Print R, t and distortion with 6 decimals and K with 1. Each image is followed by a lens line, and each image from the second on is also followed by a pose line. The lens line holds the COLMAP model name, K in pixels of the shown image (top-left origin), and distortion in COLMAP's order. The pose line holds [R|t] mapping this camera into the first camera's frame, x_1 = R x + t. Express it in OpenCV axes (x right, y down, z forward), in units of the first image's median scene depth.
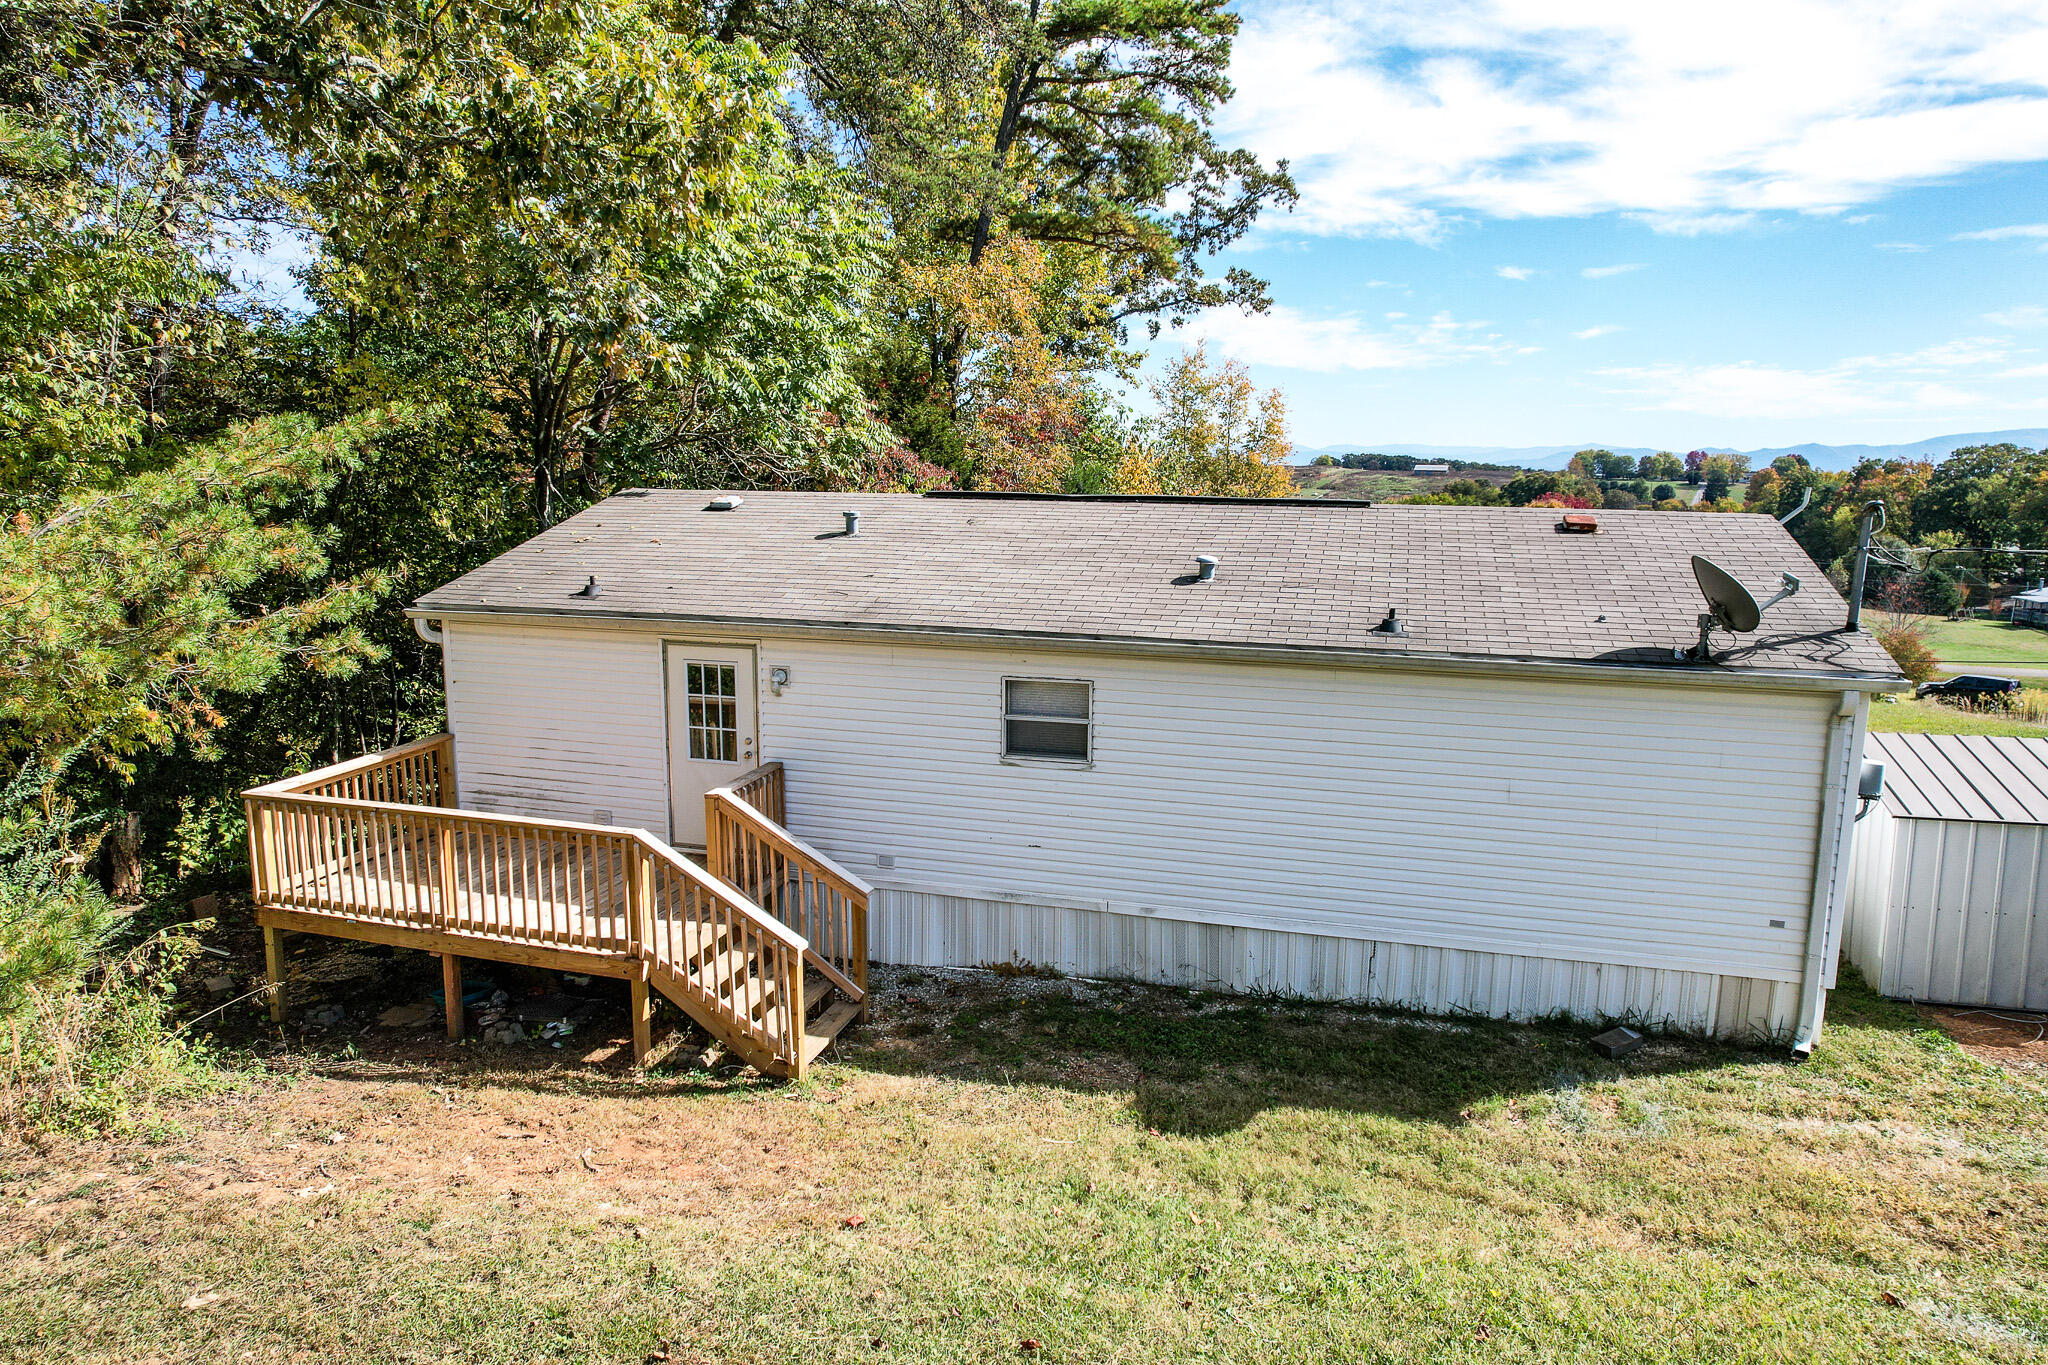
lens RADIAL K [[1307.6, 0, 1023.7], [0, 1307.6, 681.4], [0, 0, 1]] dist [-0.066644, 0.058322]
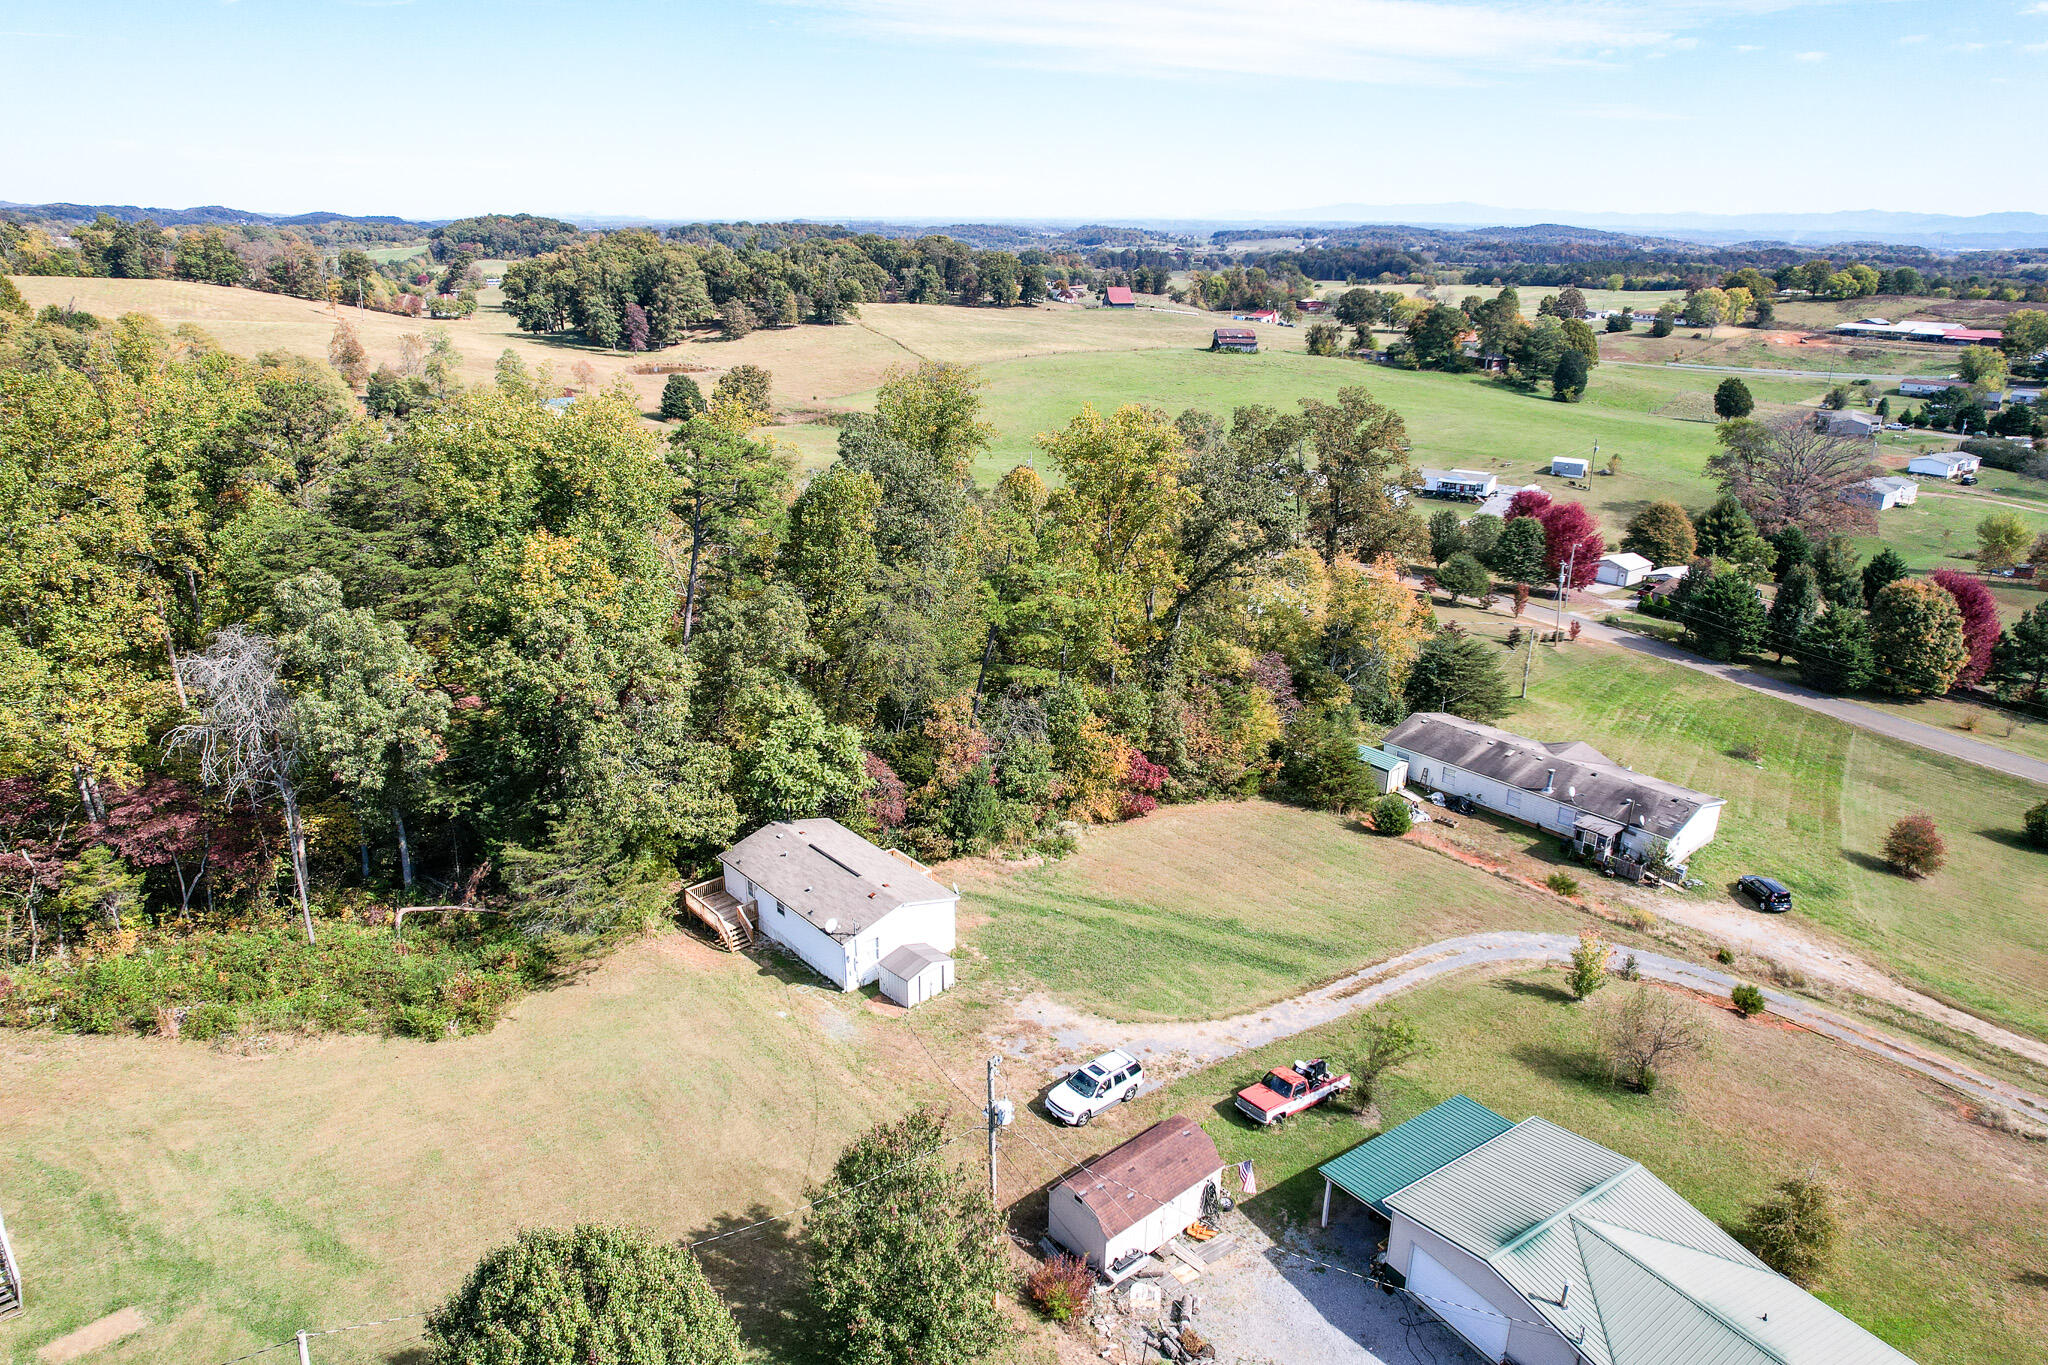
lens RADIAL K [[1307.6, 0, 1027.7], [0, 1307.6, 679.0], [0, 0, 1]] dist [-0.066644, 0.058322]
pose [[0.839824, 0.179067, -0.512475, 3.959380], [-0.088604, 0.976586, 0.196035, -2.343695], [0.535579, -0.119228, 0.836026, -3.413804]]
